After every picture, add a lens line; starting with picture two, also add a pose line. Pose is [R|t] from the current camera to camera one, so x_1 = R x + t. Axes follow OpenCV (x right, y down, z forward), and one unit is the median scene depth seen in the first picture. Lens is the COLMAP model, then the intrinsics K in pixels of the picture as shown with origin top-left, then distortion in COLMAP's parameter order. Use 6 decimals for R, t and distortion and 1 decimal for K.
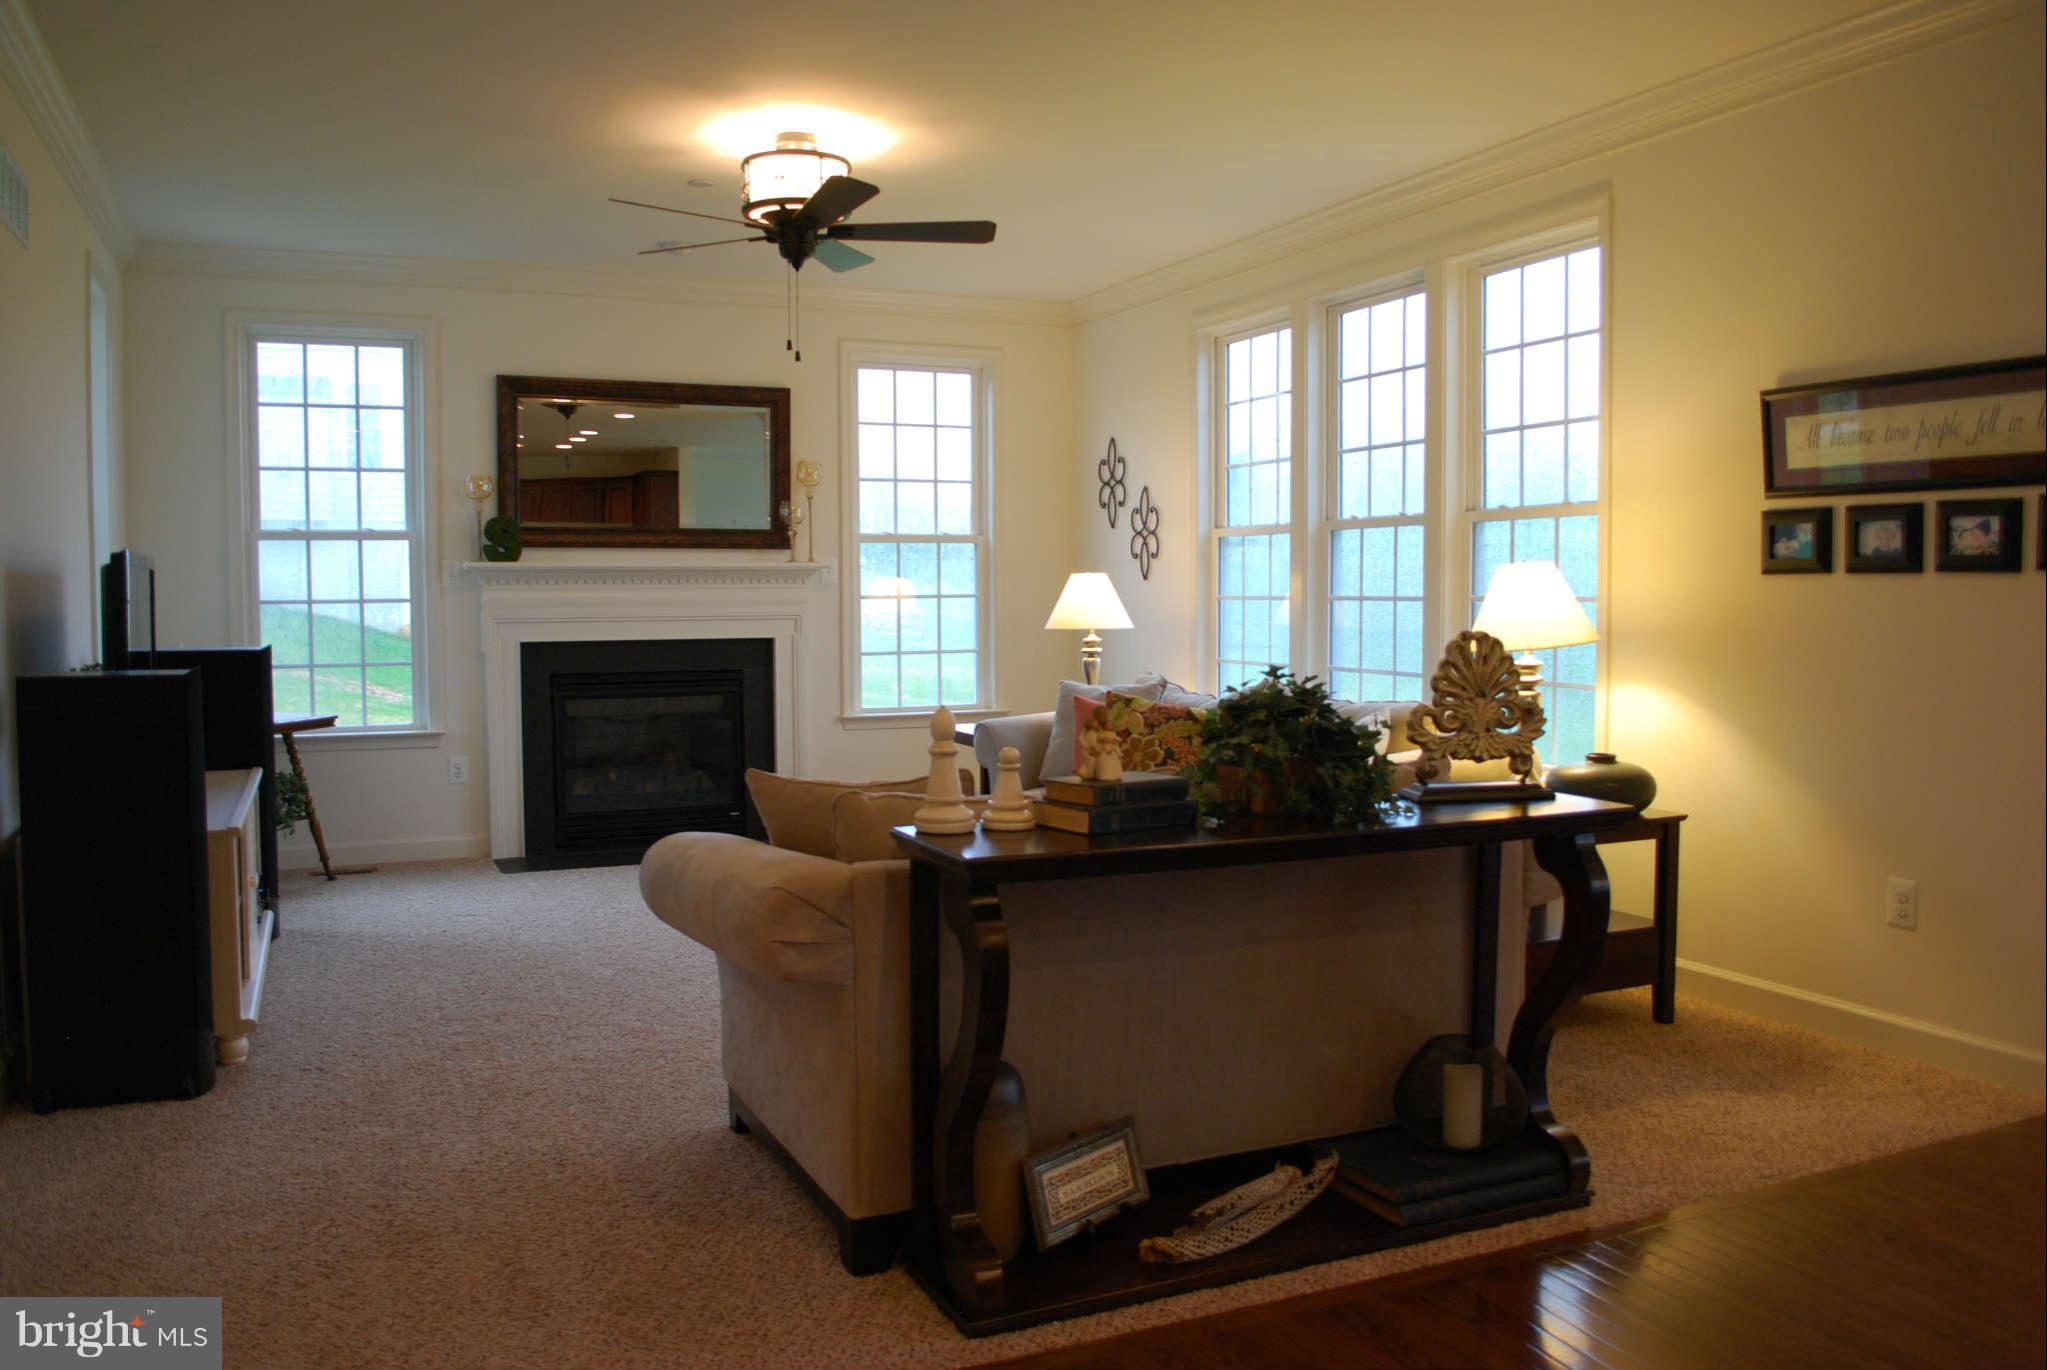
lens RADIAL K [[1601.0, 0, 1023.5], [0, 1601.0, 685.0], [0, 0, 1]] dist [-0.030283, 0.001040]
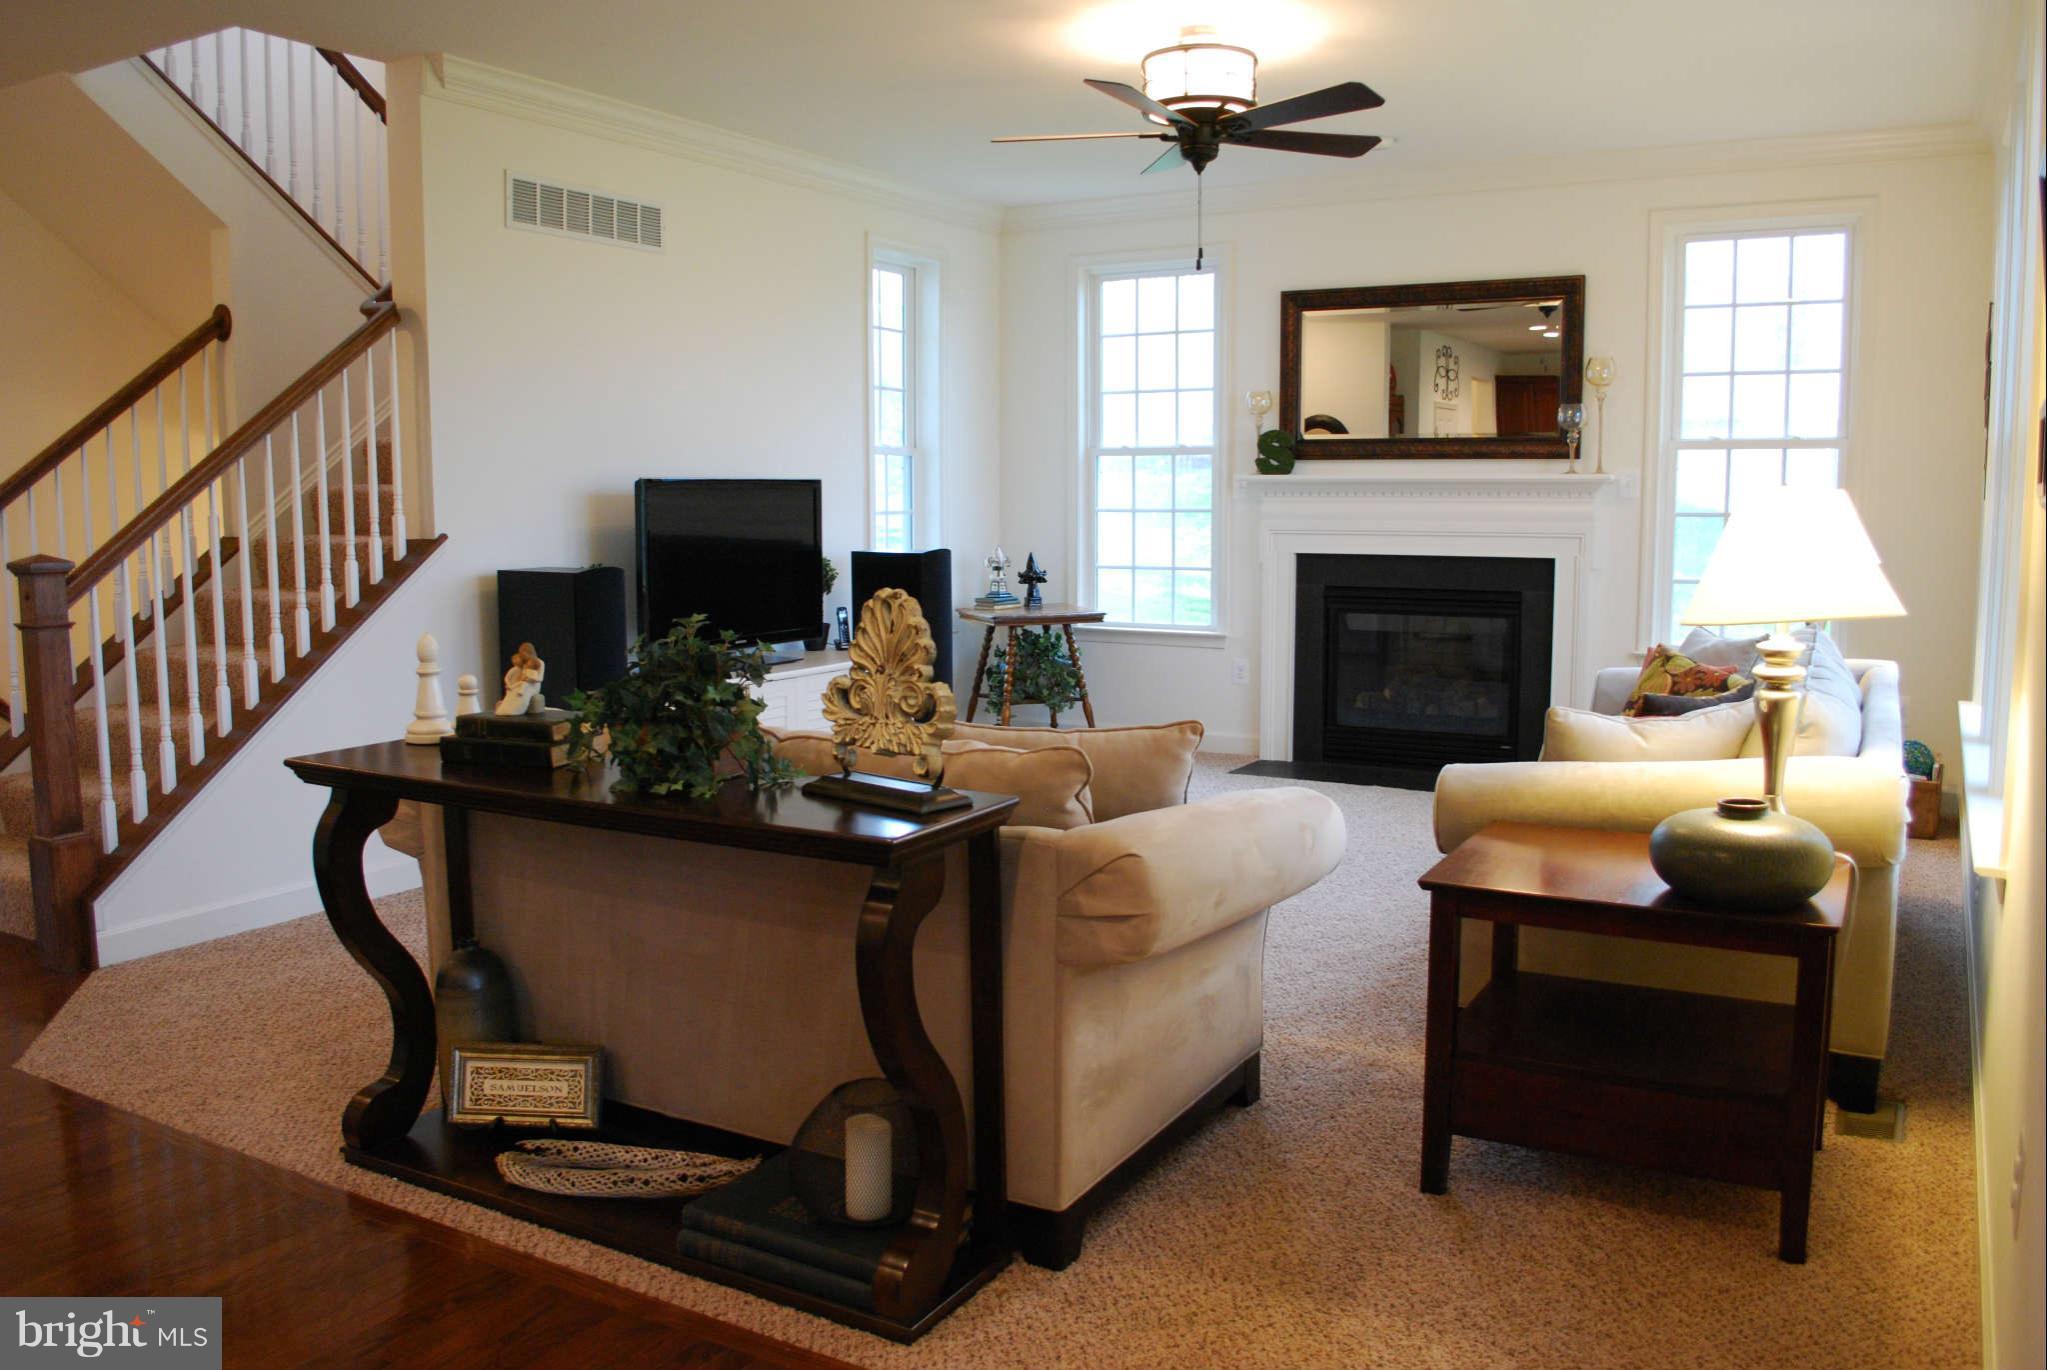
lens RADIAL K [[1597.7, 0, 1023.5], [0, 1597.7, 685.0], [0, 0, 1]] dist [-0.094677, 0.010799]
pose [[0.587008, 0.099408, -0.803454, 0.416362], [-0.048161, 0.994963, 0.087917, -0.024468], [0.808147, -0.012913, 0.588839, 0.260989]]
